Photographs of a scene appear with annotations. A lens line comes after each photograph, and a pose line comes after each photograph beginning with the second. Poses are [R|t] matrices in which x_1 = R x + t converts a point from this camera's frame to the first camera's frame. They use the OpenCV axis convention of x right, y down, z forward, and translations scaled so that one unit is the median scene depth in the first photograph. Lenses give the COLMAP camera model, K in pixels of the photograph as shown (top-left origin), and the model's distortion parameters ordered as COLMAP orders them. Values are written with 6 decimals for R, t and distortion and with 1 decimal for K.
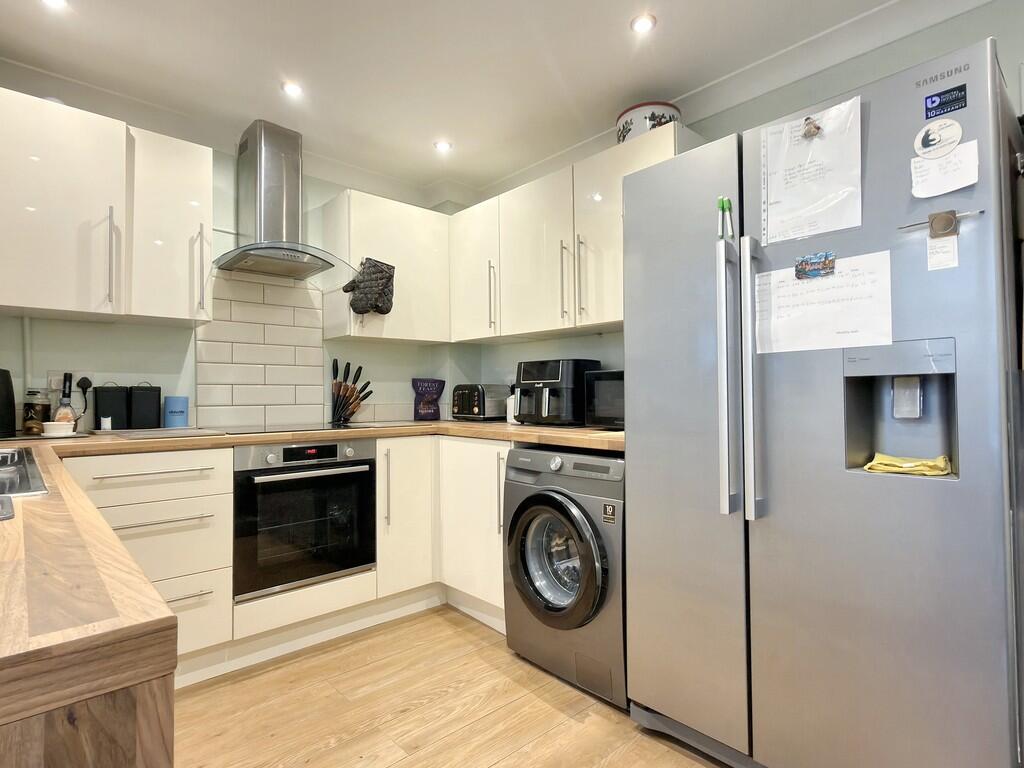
lens RADIAL K [[543.6, 0, 509.2], [0, 543.6, 384.1], [0, 0, 1]] dist [0.001645, 0.000632]
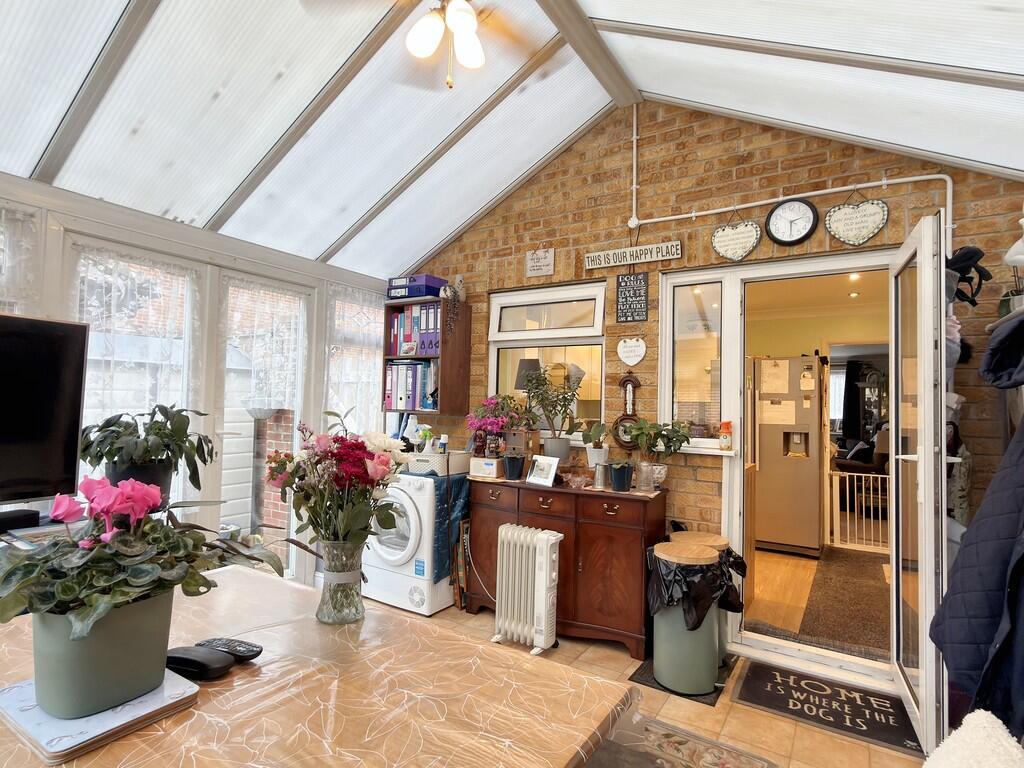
lens RADIAL K [[543.6, 0, 512.7], [0, 543.6, 386.2], [0, 0, 1]] dist [0.001645, 0.000632]
pose [[0.964261, 0.038403, 0.262157, -2.318662], [-0.033071, 0.999147, -0.024724, -0.183741], [-0.262883, 0.015171, 0.964708, -2.278770]]
